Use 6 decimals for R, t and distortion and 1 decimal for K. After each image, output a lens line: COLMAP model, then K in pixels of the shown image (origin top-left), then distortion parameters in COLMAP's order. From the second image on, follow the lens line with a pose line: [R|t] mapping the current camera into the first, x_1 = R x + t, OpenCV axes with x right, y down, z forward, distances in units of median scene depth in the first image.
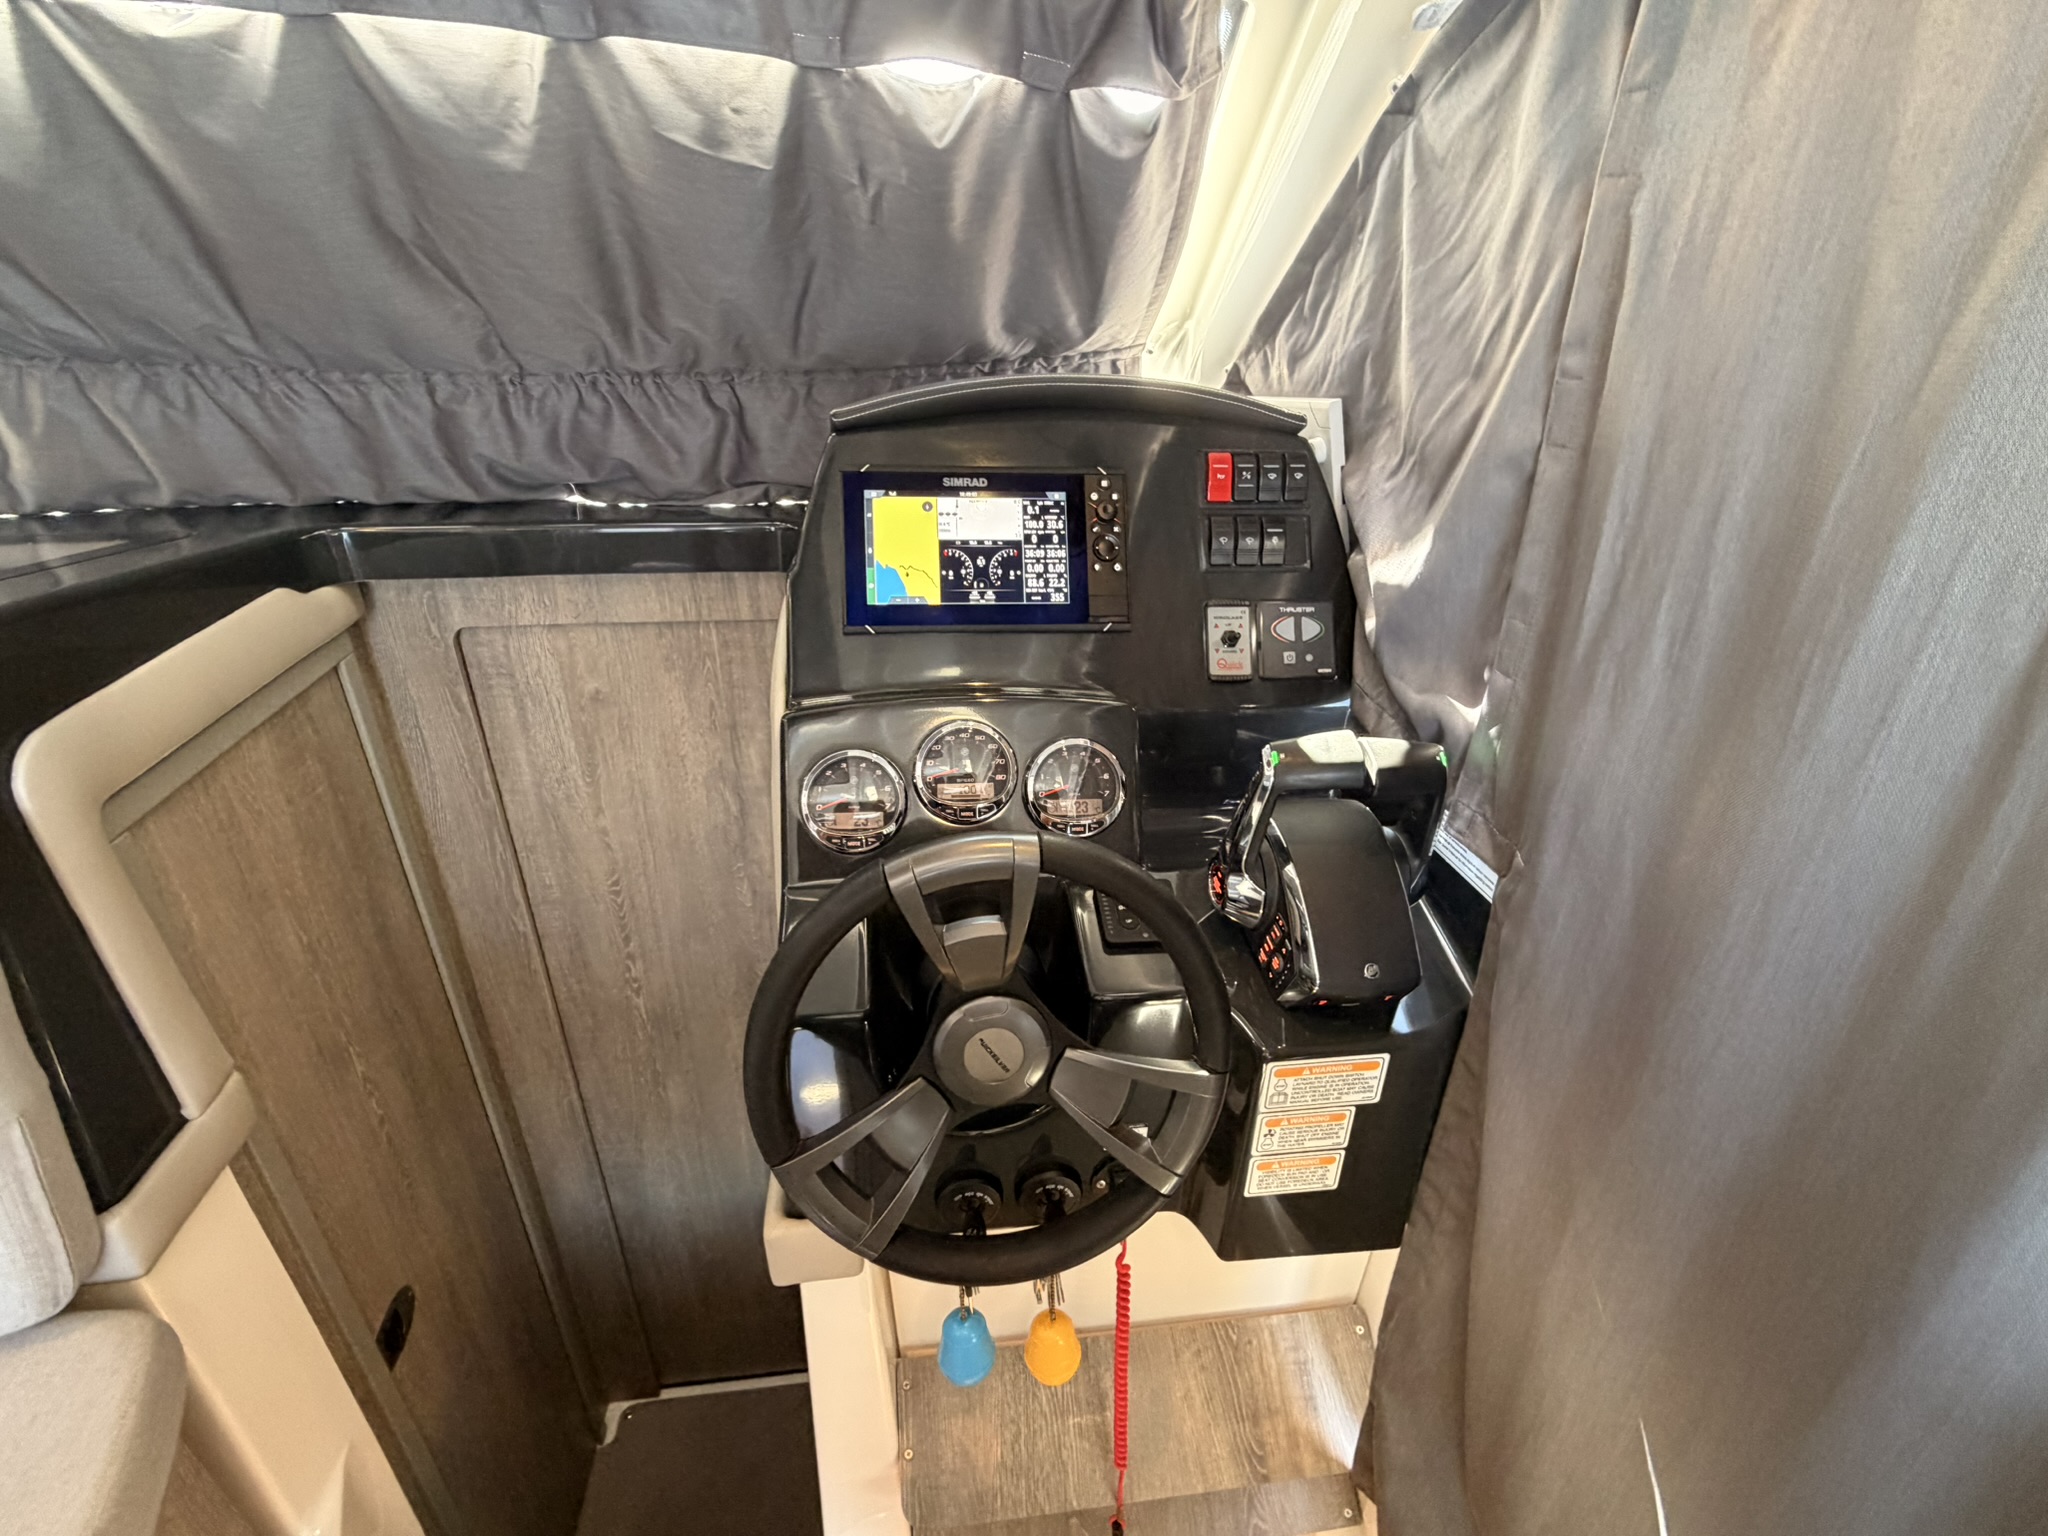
lens RADIAL K [[958.3, 0, 1013.8], [0, 958.3, 773.1], [0, 0, 1]] dist [-0.002032, 0.000709]
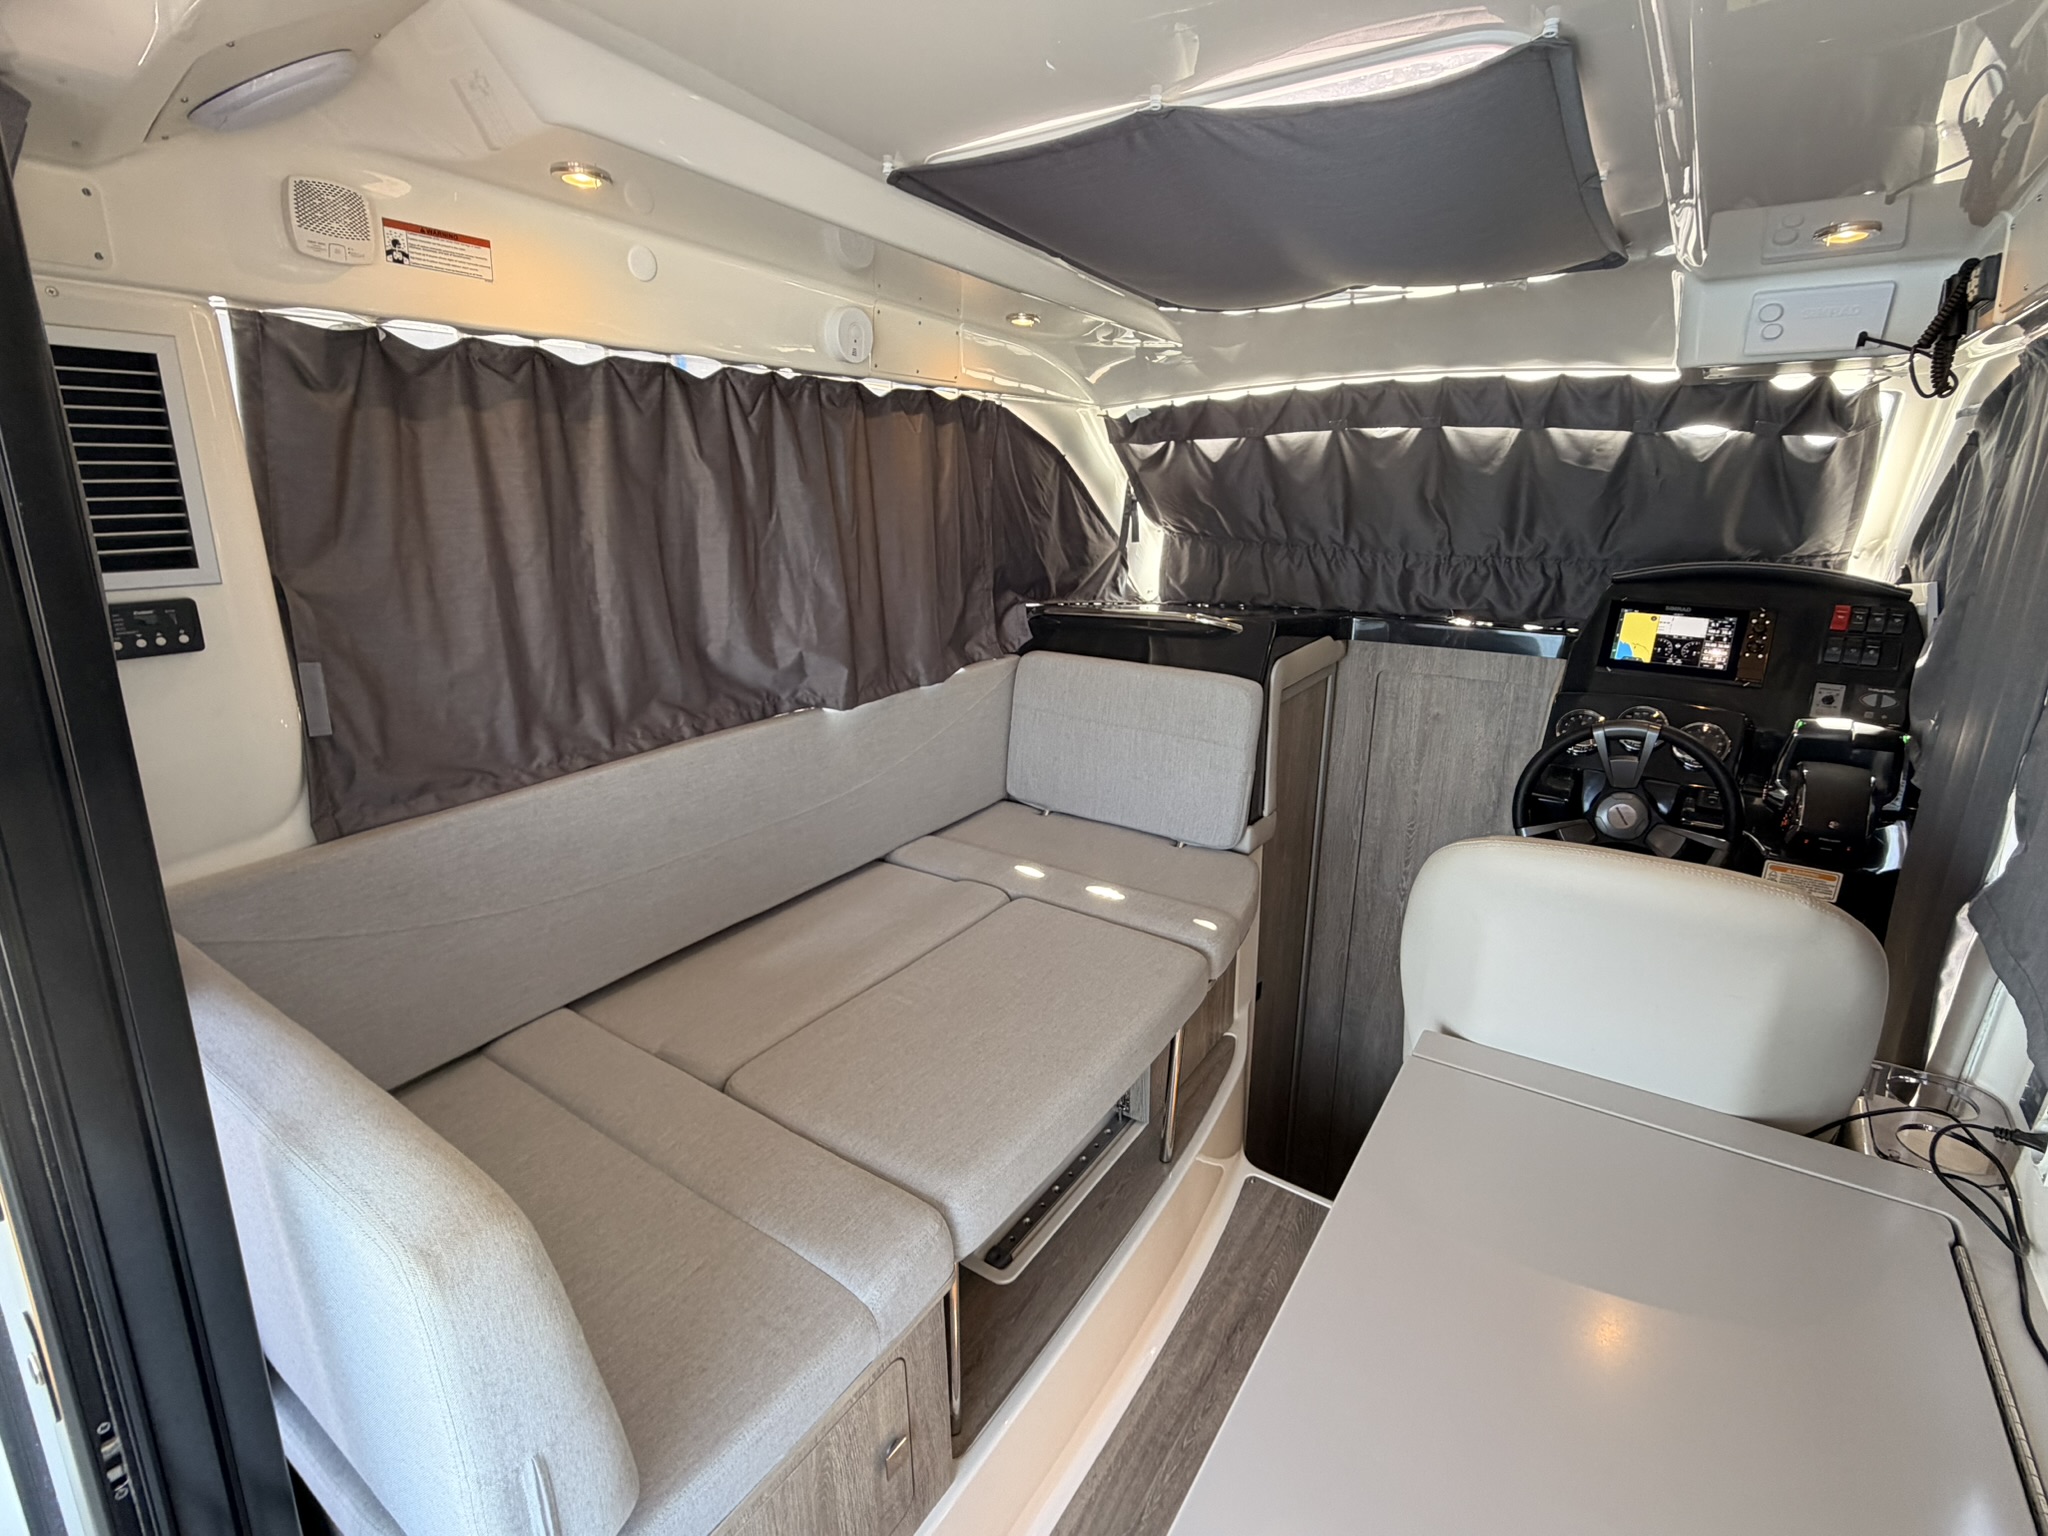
lens RADIAL K [[958.3, 0, 1023.5], [0, 958.3, 771.6], [0, 0, 1]] dist [-0.002032, 0.000709]
pose [[0.741397, 0.179603, -0.646586, 0.304001], [-0.298764, 0.951103, -0.078383, 0.621868], [0.600892, 0.251289, 0.758803, -1.349262]]
